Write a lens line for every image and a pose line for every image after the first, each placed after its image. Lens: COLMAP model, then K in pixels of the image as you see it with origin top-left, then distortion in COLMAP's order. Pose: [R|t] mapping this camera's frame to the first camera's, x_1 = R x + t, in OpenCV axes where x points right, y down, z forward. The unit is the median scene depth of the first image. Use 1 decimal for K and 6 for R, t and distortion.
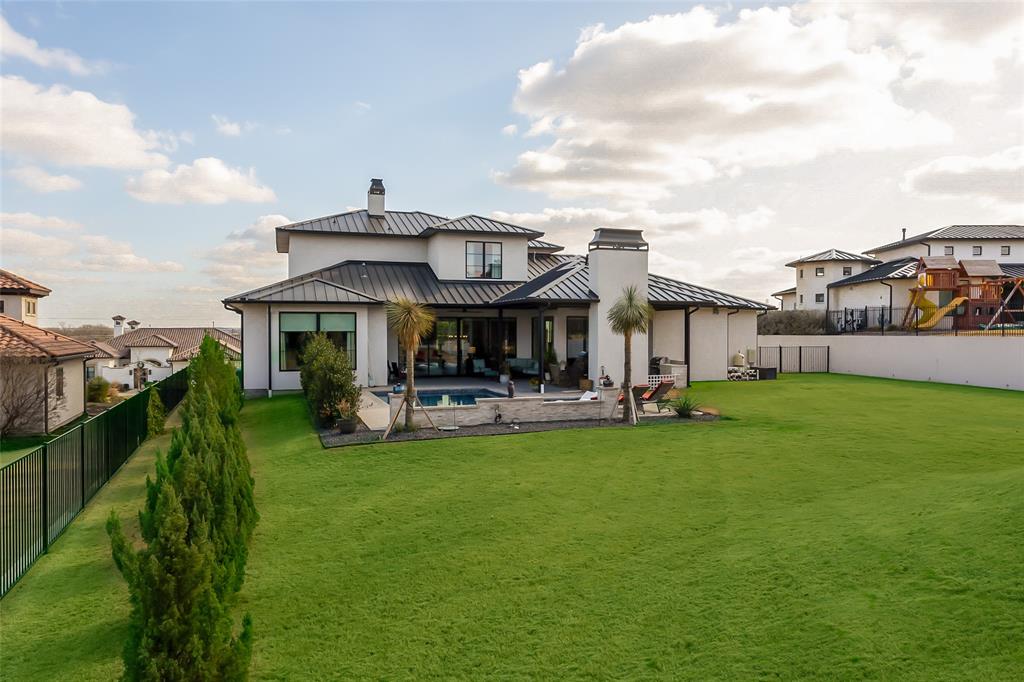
lens RADIAL K [[603.4, 0, 574.0], [0, 603.4, 345.9], [0, 0, 1]] dist [-0.001730, -0.000832]
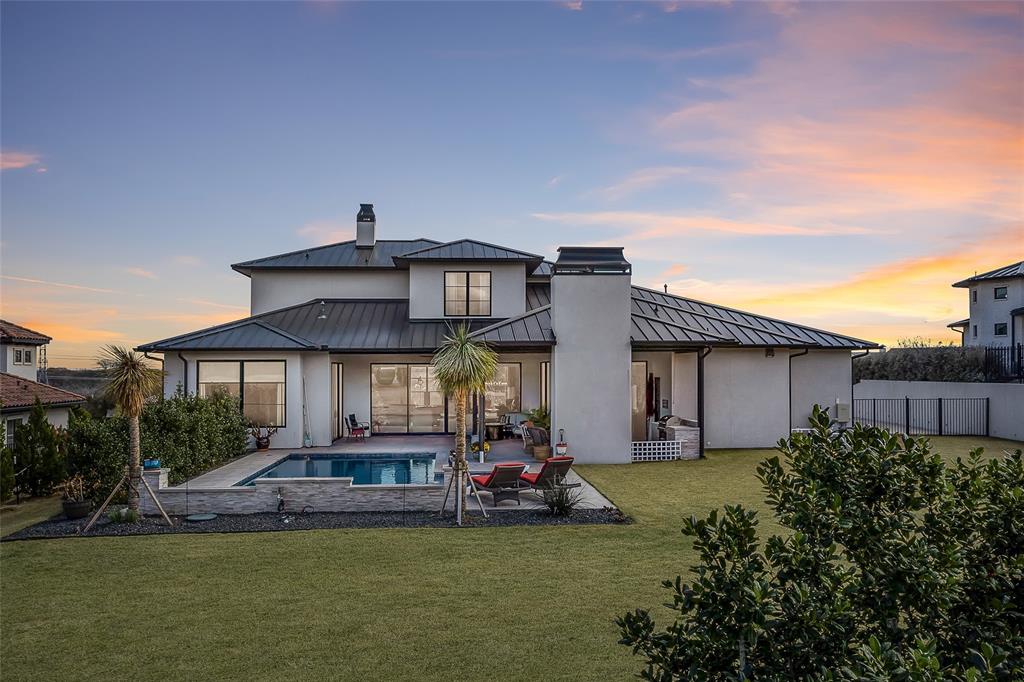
lens RADIAL K [[681.7, 0, 589.4], [0, 681.7, 360.3], [0, 0, 1]] dist [0.002138, 0.007831]
pose [[0.965046, -0.006754, -0.261994, 0.258752], [-0.003619, 0.999229, -0.039090, -0.015964], [0.262056, 0.038672, 0.964278, 0.154863]]
